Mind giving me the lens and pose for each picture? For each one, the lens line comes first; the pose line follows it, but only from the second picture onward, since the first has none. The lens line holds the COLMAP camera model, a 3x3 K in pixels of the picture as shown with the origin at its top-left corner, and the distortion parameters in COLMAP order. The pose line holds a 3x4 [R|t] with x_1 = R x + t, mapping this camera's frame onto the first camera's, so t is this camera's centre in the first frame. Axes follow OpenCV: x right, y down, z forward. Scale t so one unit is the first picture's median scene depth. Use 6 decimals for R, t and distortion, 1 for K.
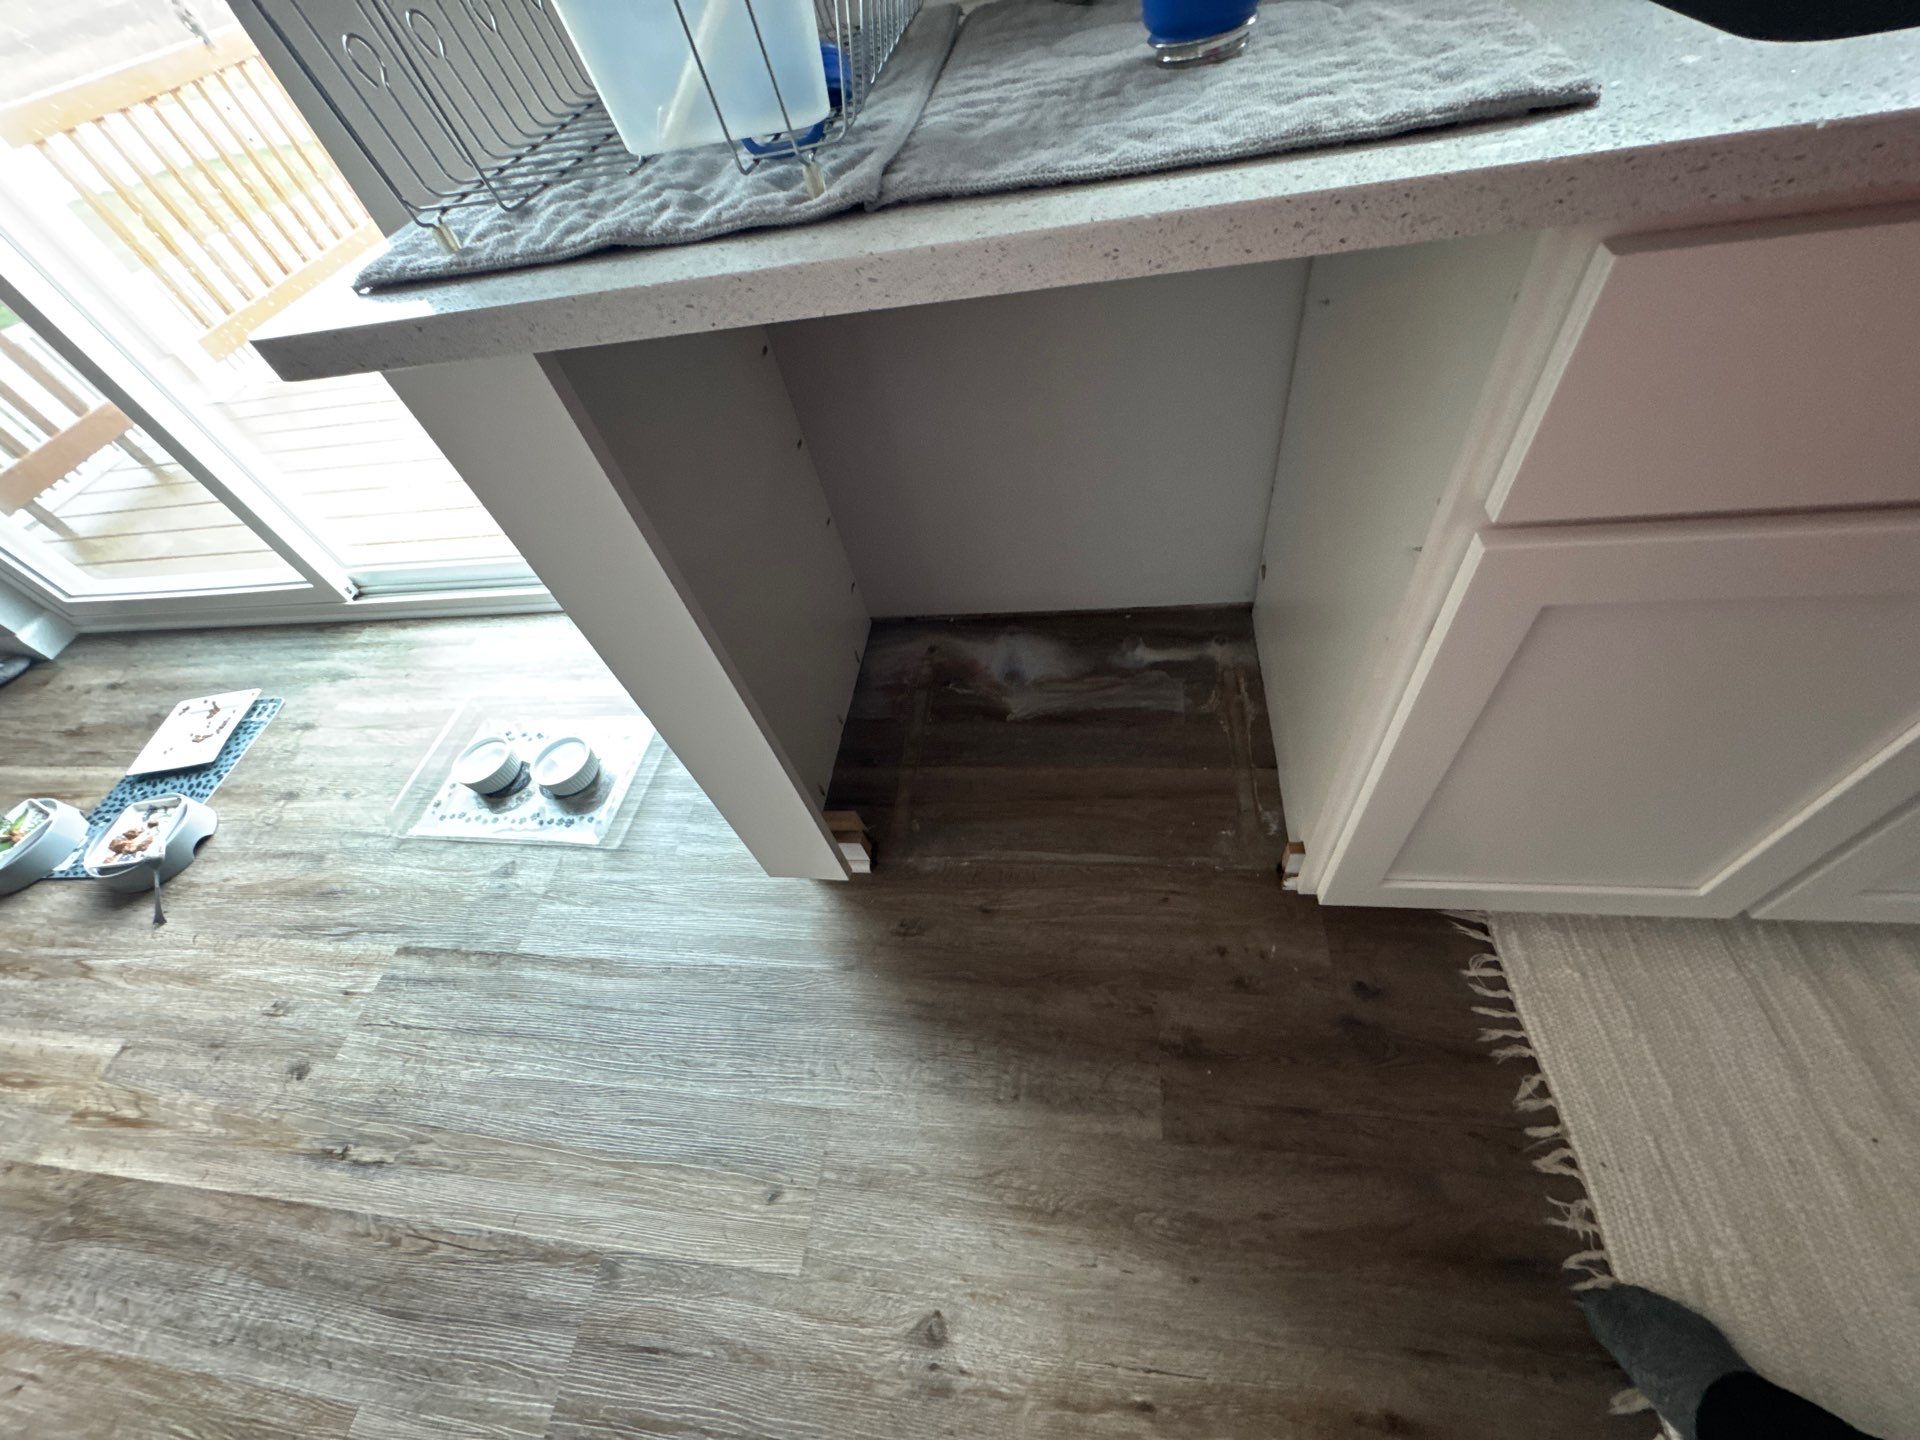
lens RADIAL K [[801.7, 0, 960.0], [0, 801.7, 720.0], [0, 0, 1]] dist [0.021270, 0.000231]
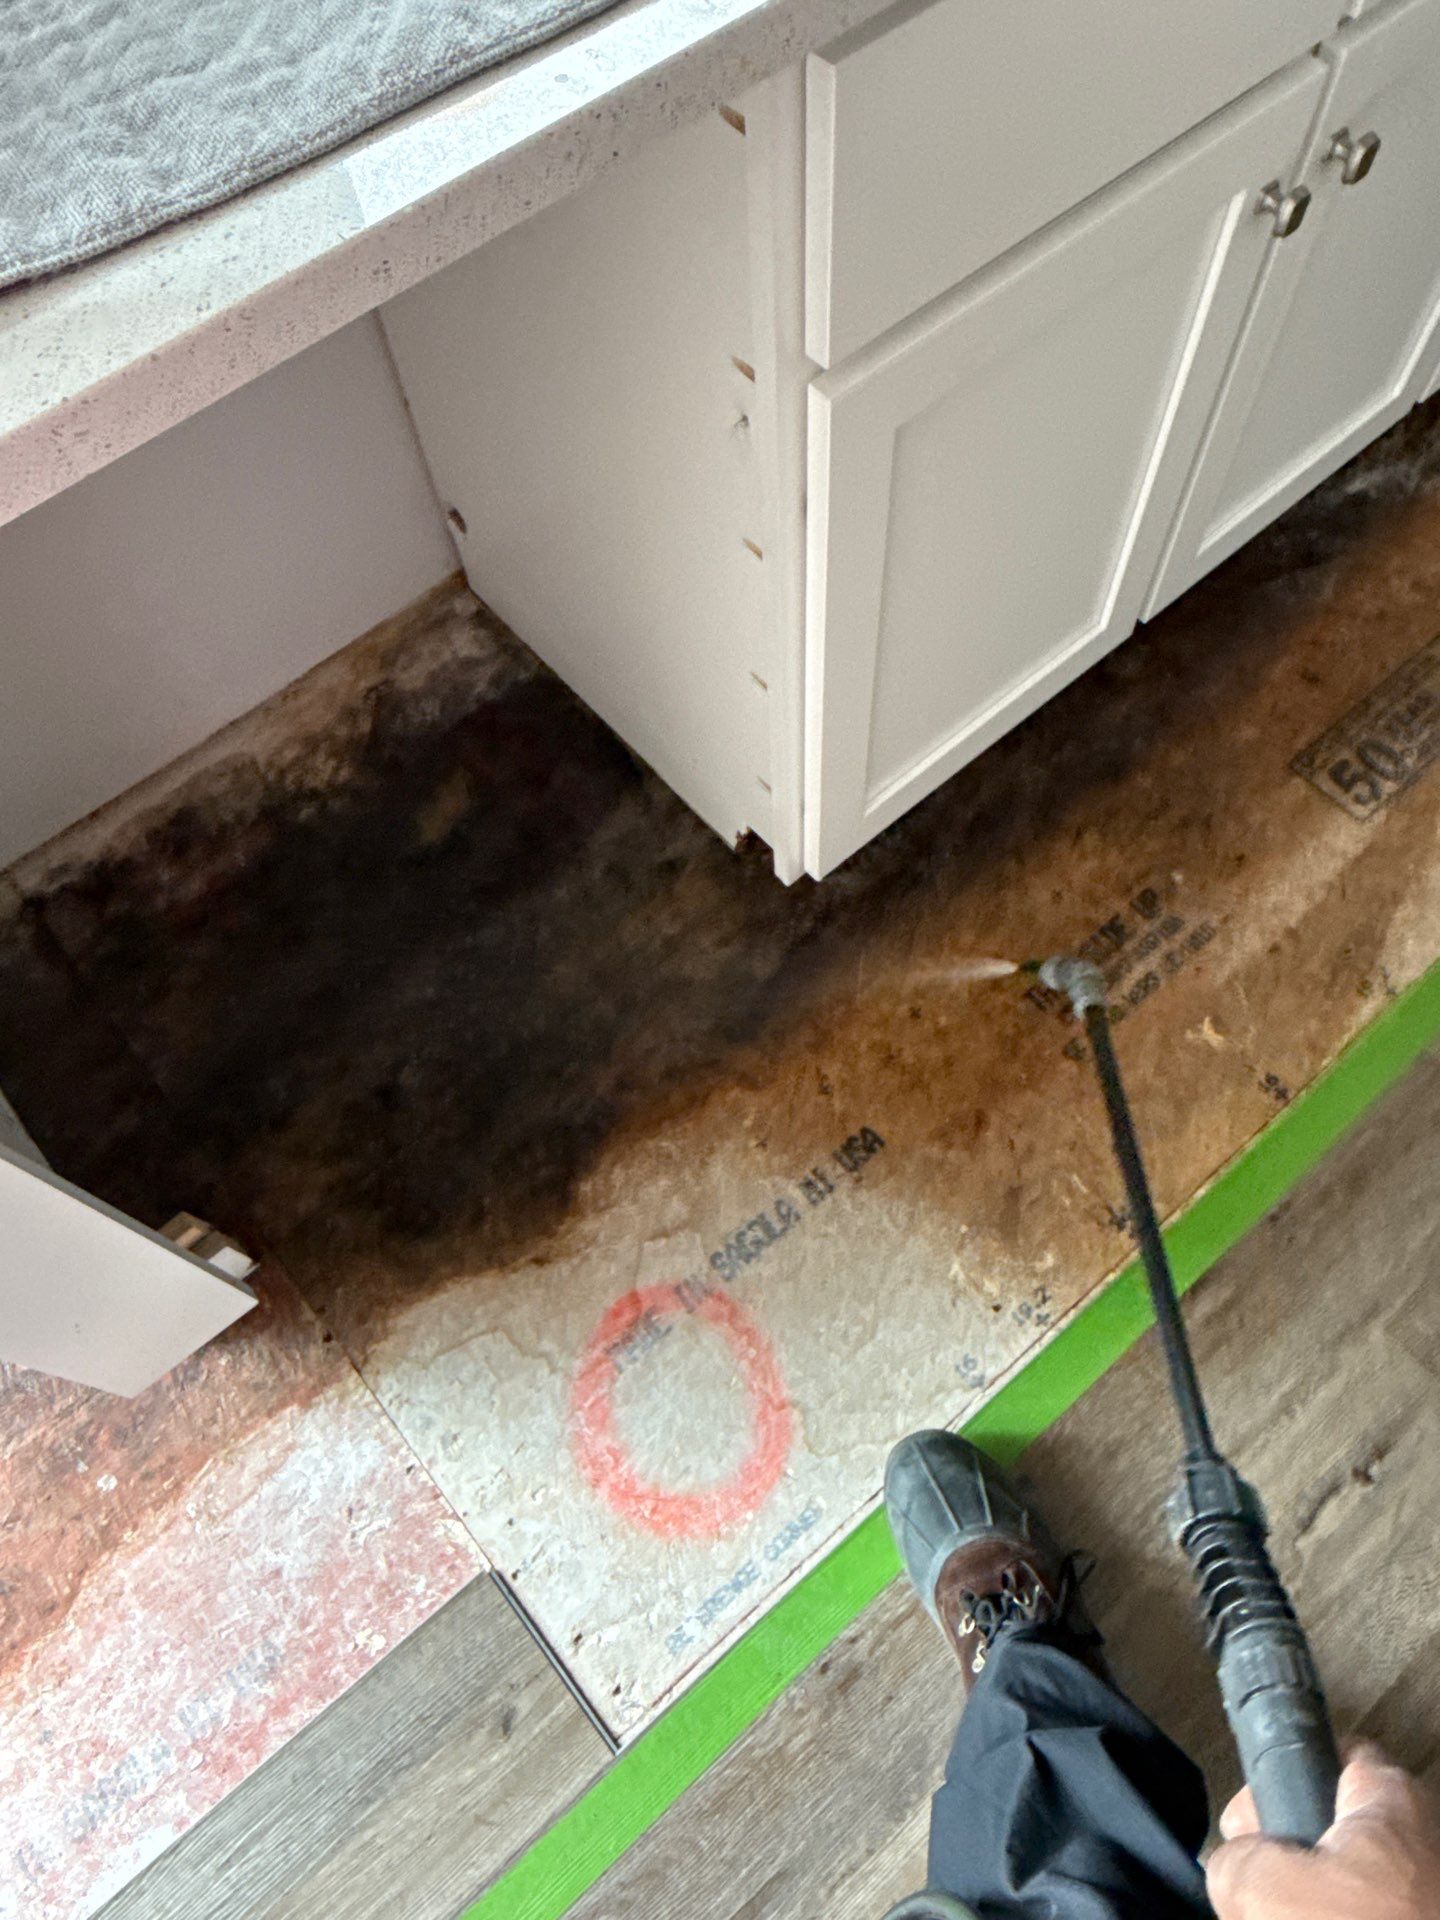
lens RADIAL K [[1441.8, 0, 720.0], [0, 1441.8, 960.0], [0, 0, 1]] dist [0.047449, -0.003643]
pose [[0.676126, -0.590016, 0.441288, -0.311957], [0.529128, 0.805627, 0.266437, -0.145924], [-0.512716, 0.053352, 0.856899, -0.144882]]
